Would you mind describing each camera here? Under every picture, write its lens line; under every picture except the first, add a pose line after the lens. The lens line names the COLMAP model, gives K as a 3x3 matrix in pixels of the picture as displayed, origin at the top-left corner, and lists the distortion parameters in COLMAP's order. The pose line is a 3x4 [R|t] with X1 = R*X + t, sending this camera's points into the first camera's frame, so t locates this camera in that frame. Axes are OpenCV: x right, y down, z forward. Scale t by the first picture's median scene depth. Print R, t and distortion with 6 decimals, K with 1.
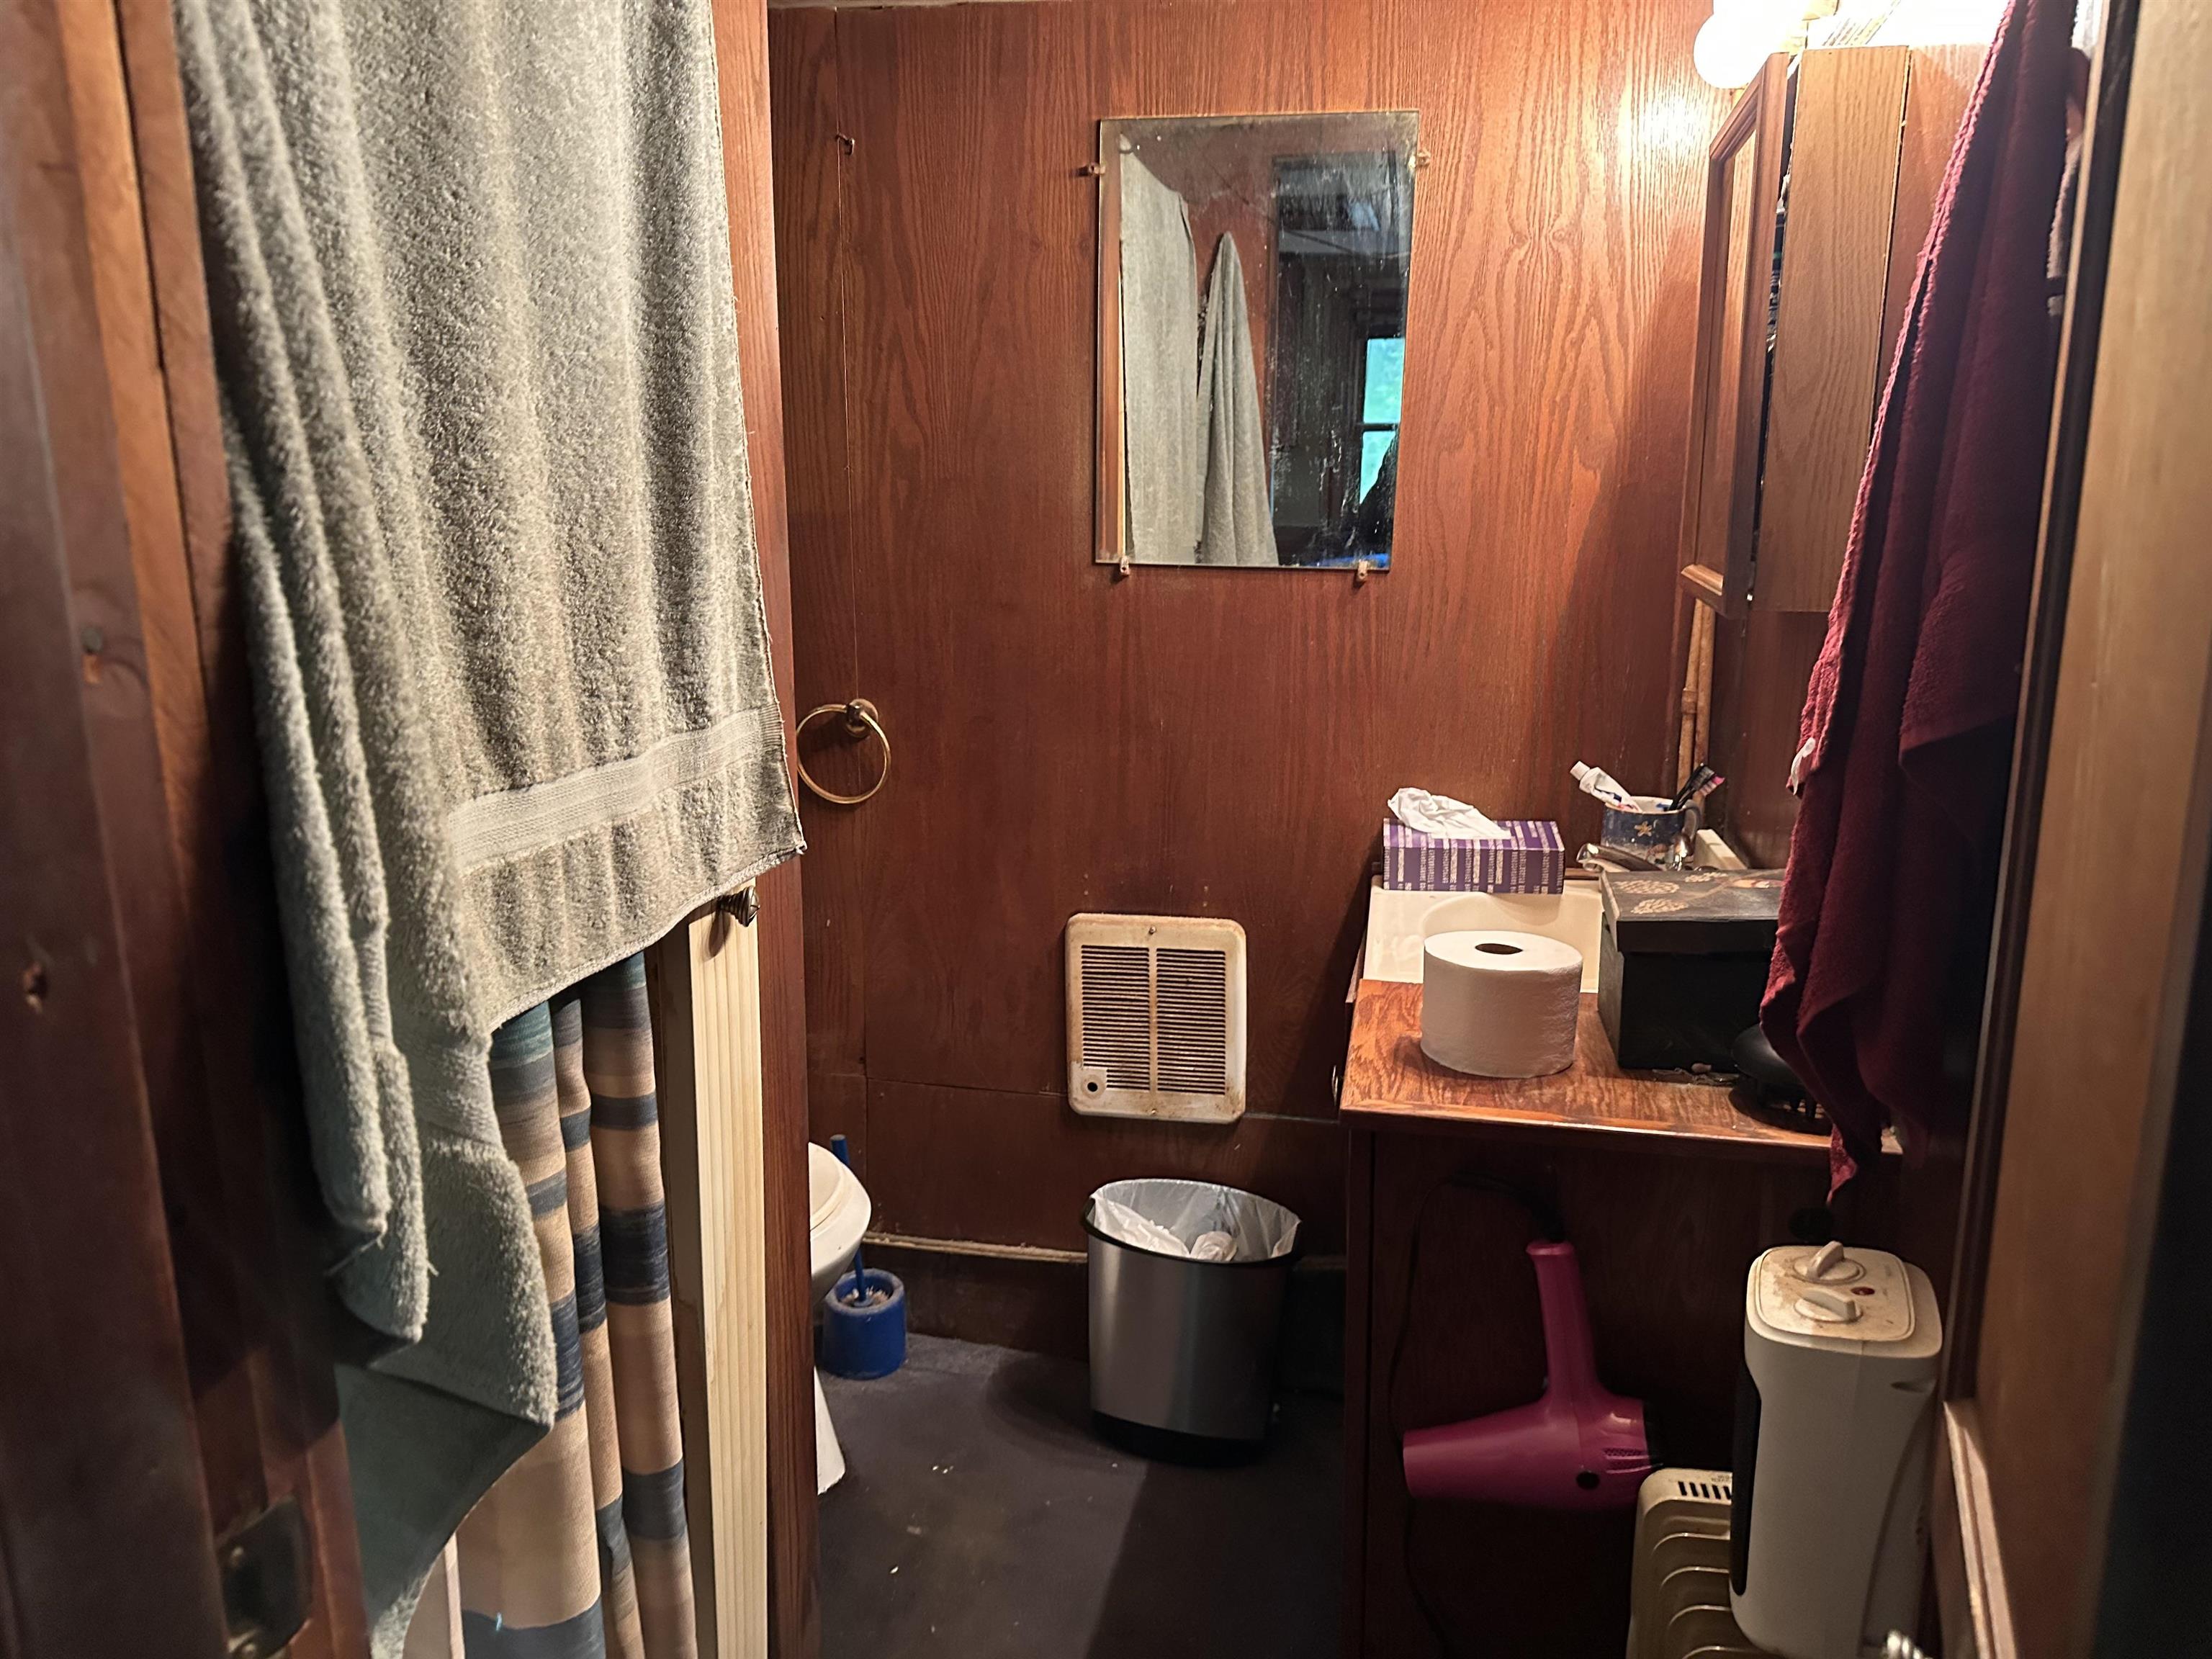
lens RADIAL K [[1542.0, 0, 1122.2], [0, 1542.0, 835.2], [0, 0, 1]] dist [0.114740, -0.217661]
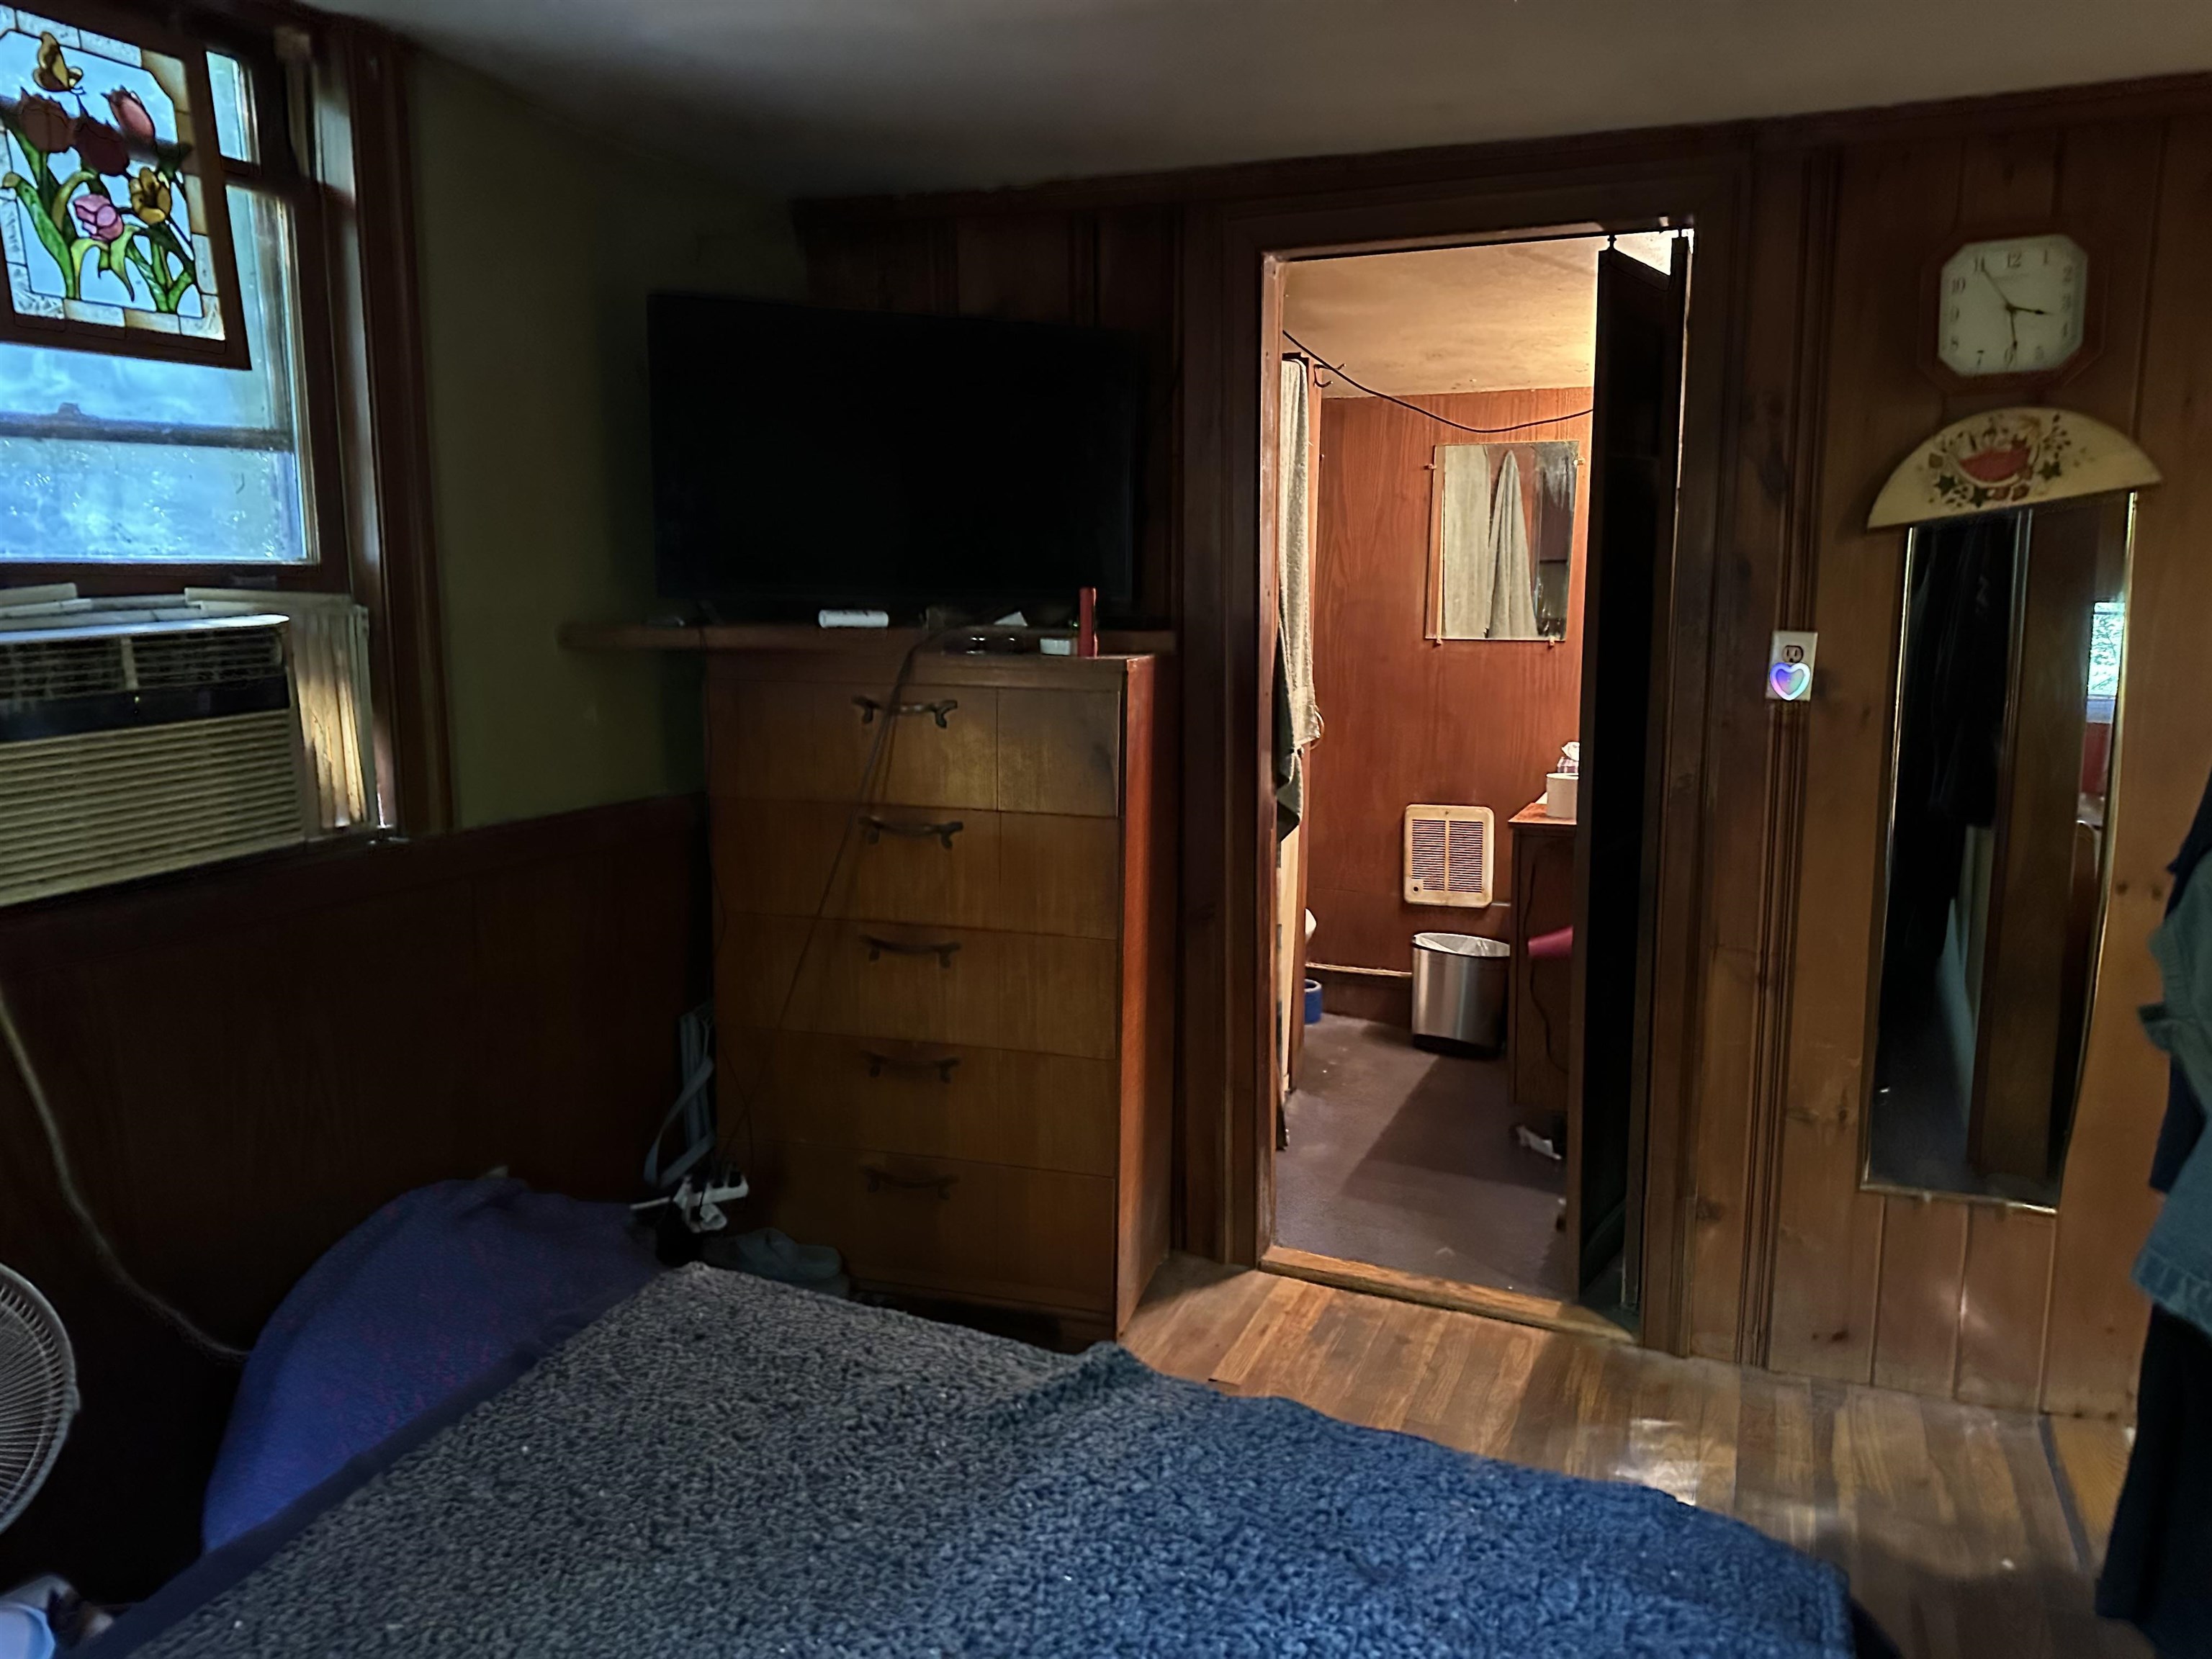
lens RADIAL K [[1510.9, 0, 1107.2], [0, 1510.9, 821.3], [0, 0, 1]] dist [0.115942, -0.089695]
pose [[0.974977, 0.027216, -0.220635, 0.024044], [-0.039618, 0.997862, -0.051982, 0.197284], [0.218749, 0.059422, 0.973970, -1.098254]]
